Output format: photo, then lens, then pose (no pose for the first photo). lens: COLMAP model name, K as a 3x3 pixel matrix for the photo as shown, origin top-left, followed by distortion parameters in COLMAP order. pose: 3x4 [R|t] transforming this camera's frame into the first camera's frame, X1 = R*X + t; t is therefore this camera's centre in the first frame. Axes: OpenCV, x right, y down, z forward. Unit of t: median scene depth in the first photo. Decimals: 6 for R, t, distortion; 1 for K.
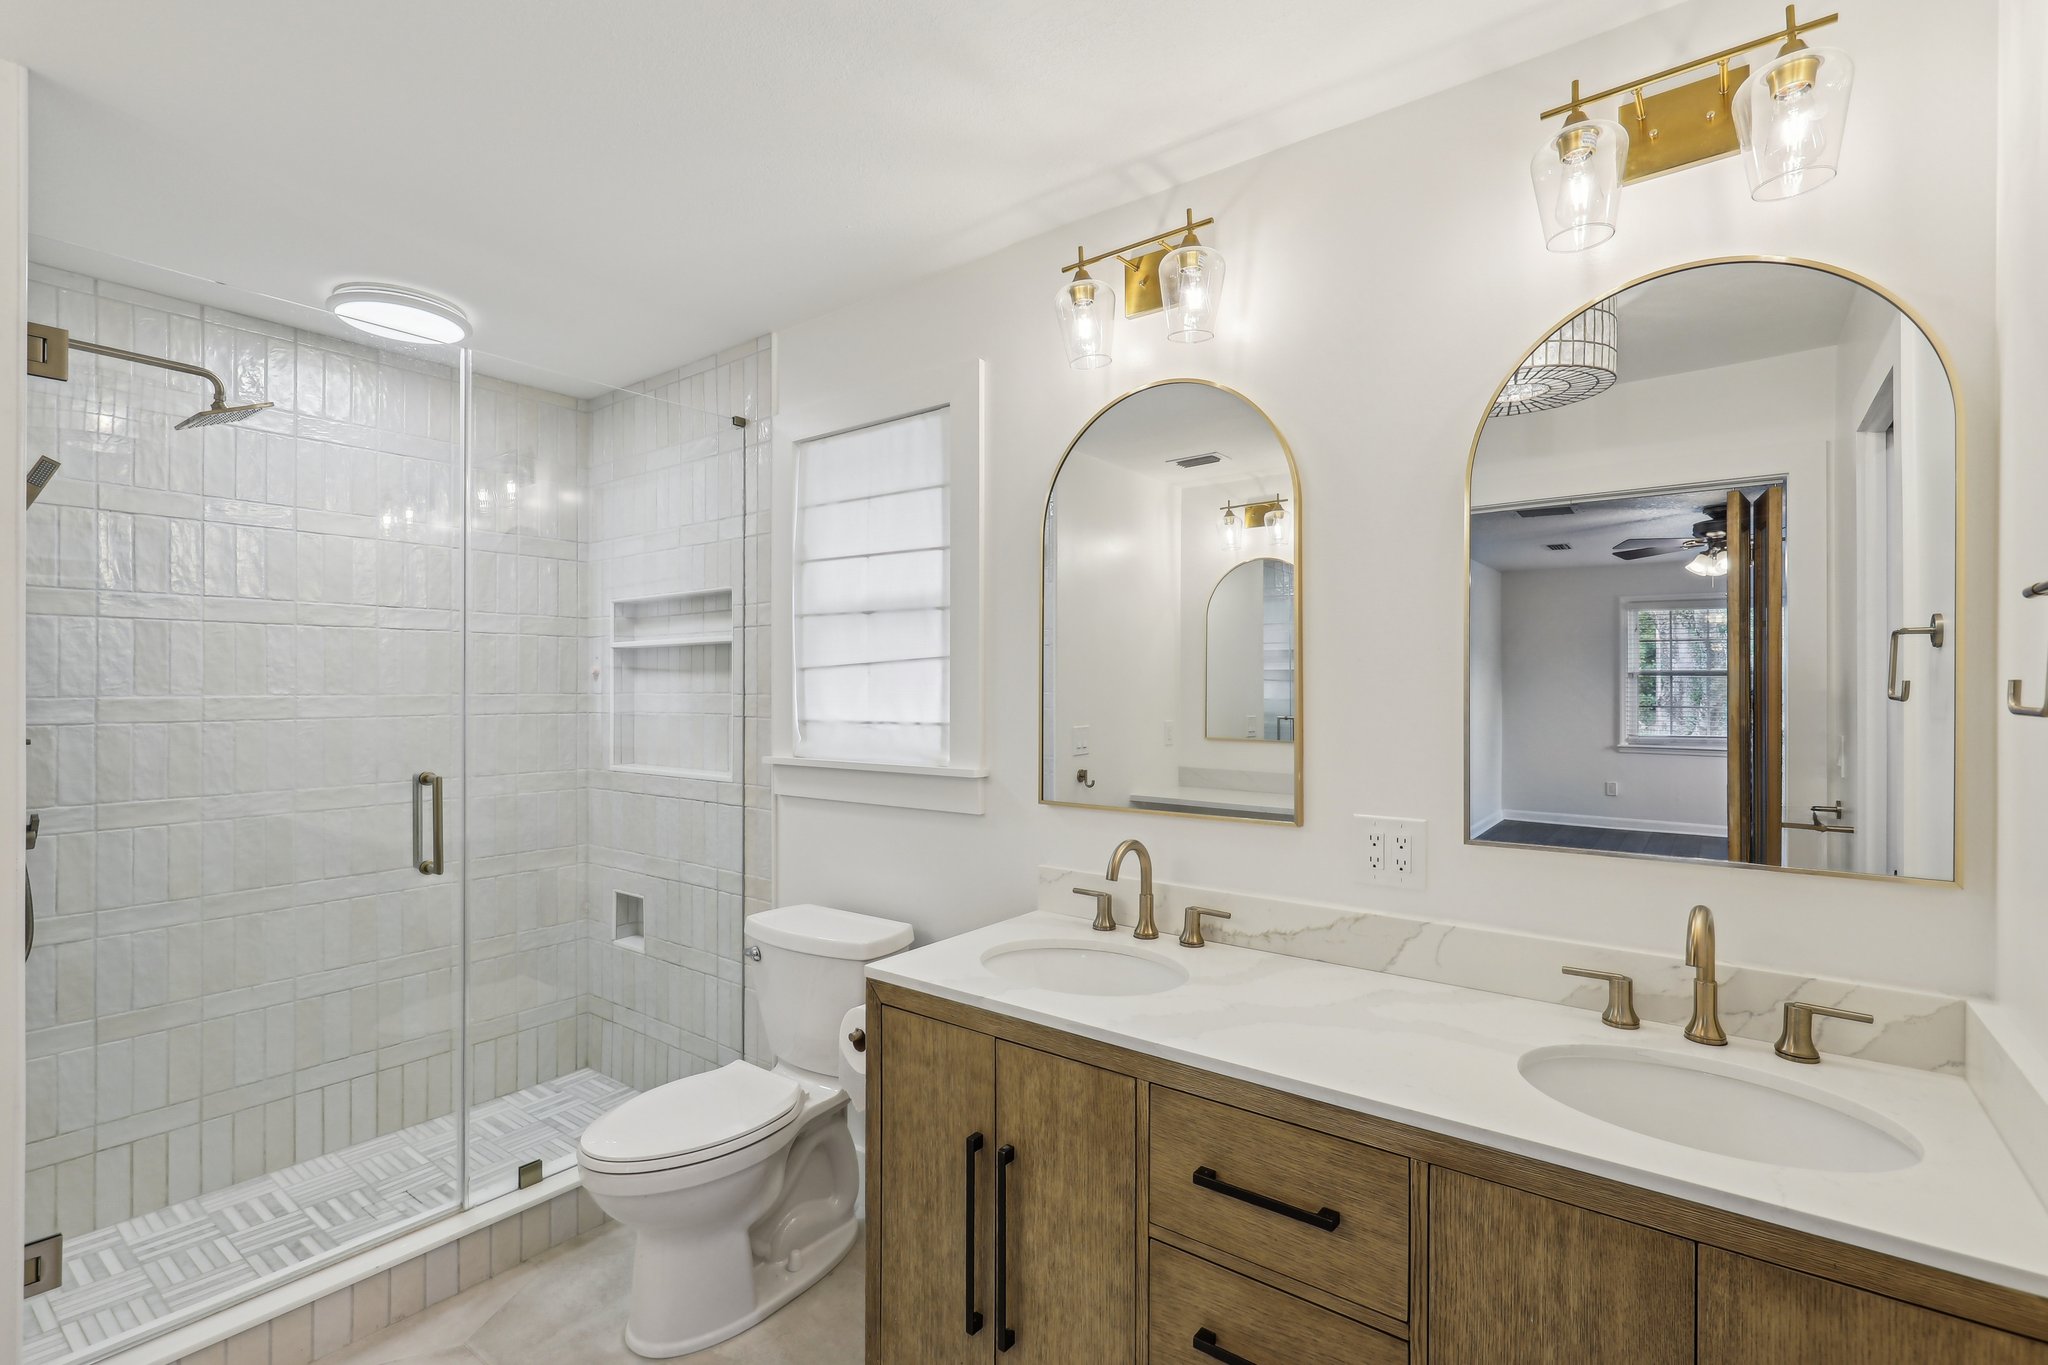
lens RADIAL K [[930.7, 0, 1025.6], [0, 930.7, 688.3], [0, 0, 1]] dist [0.001677, 0.000423]
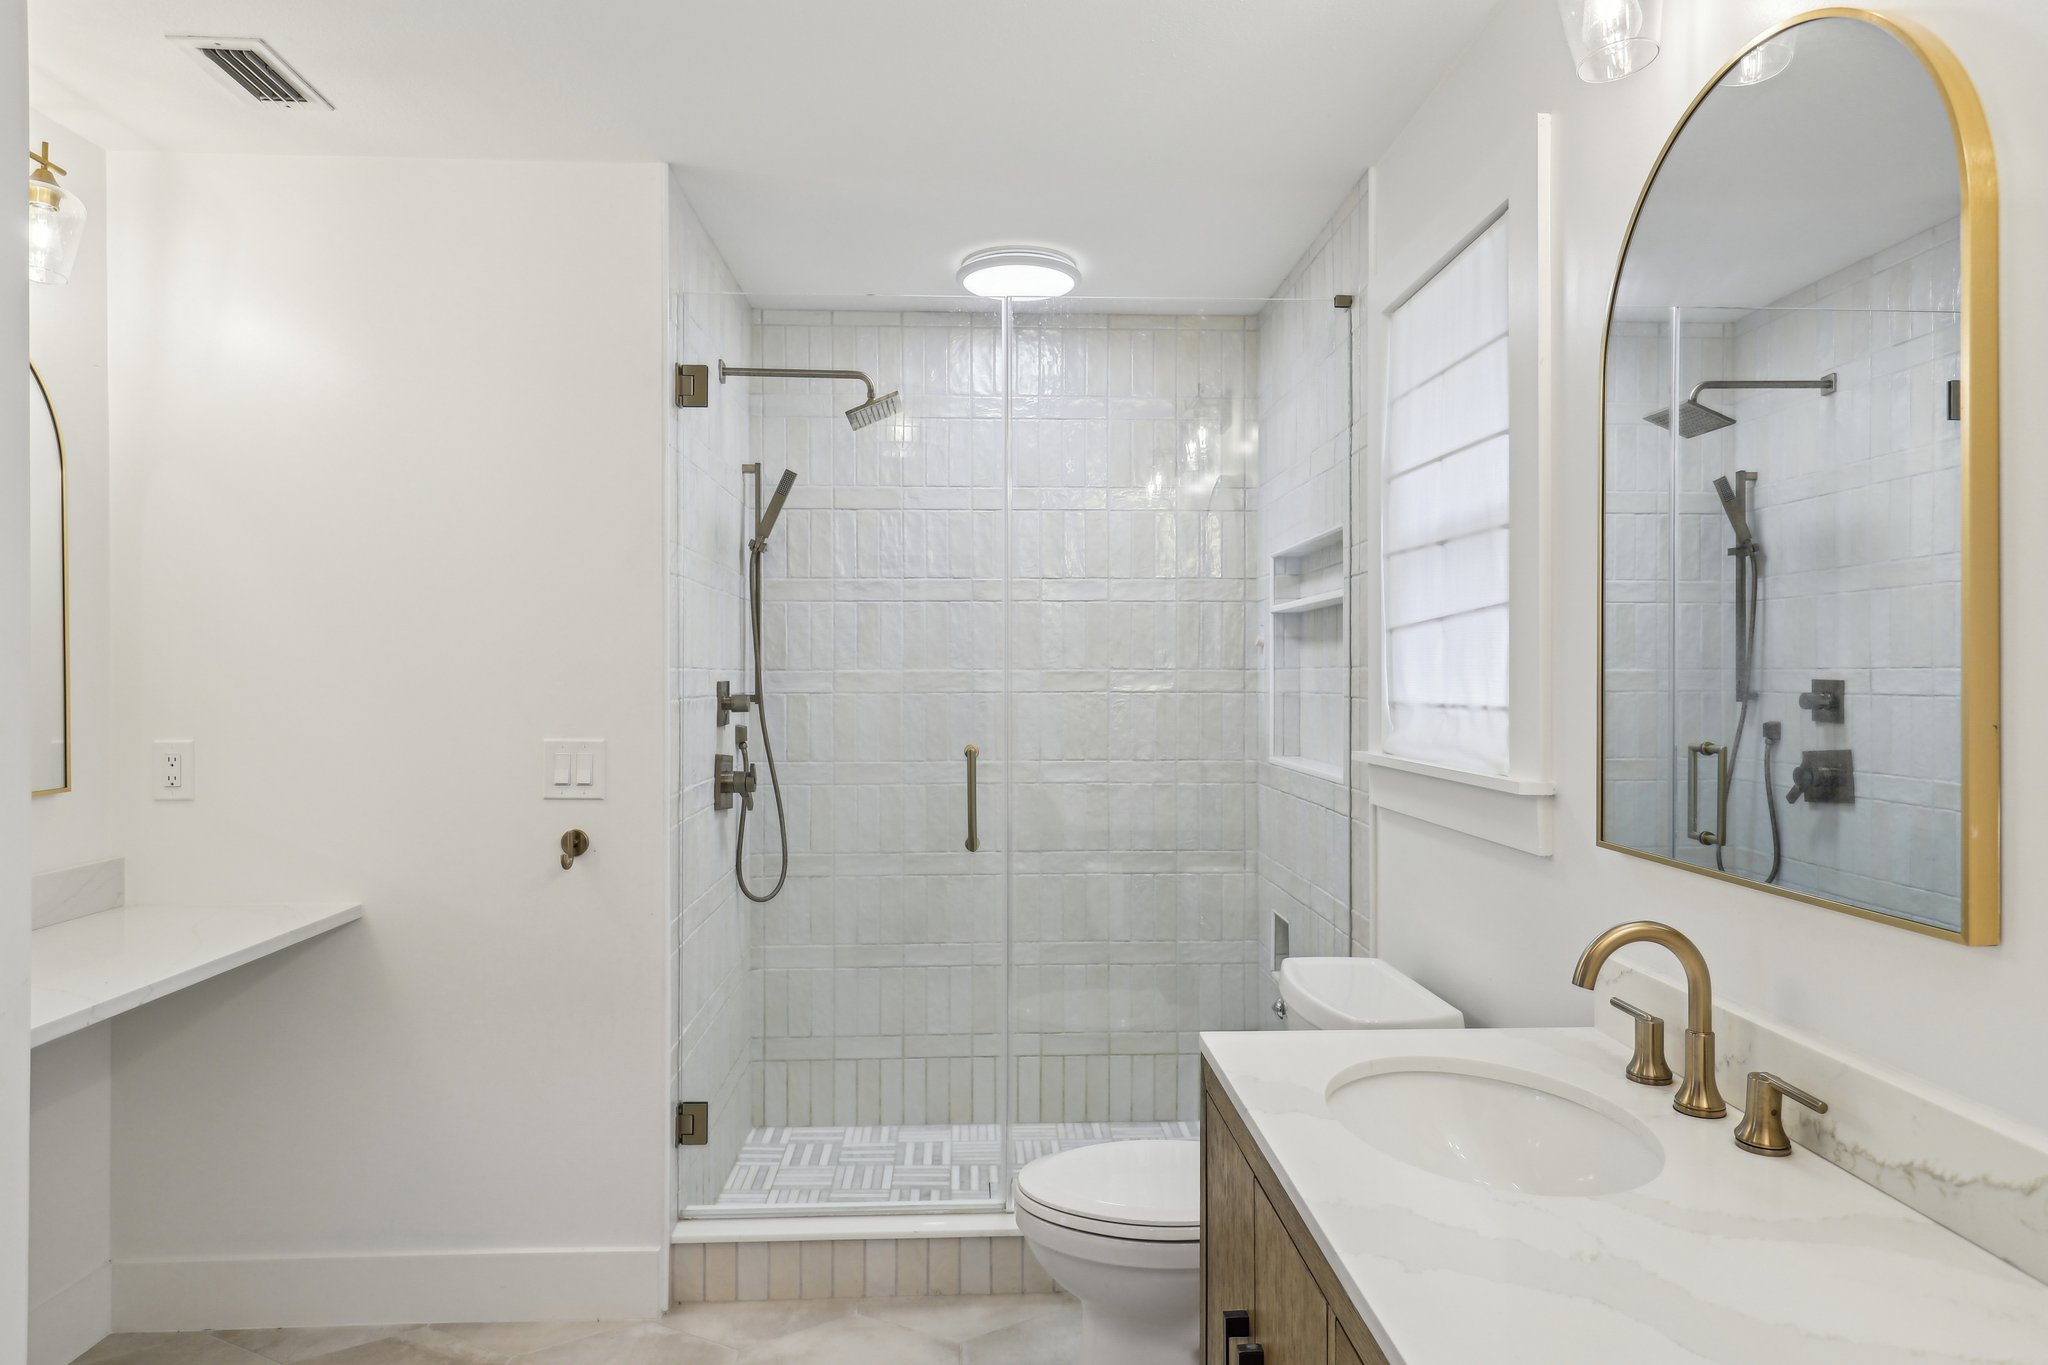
lens RADIAL K [[1216.4, 0, 1024.0], [0, 1216.4, 682.5], [0, 0, 1]] dist [0.002184, -0.001904]
pose [[0.642519, 0.005489, -0.766250, 0.300042], [-0.000735, 0.999978, 0.006547, 0.013855], [0.766269, -0.003644, 0.642509, 0.191546]]
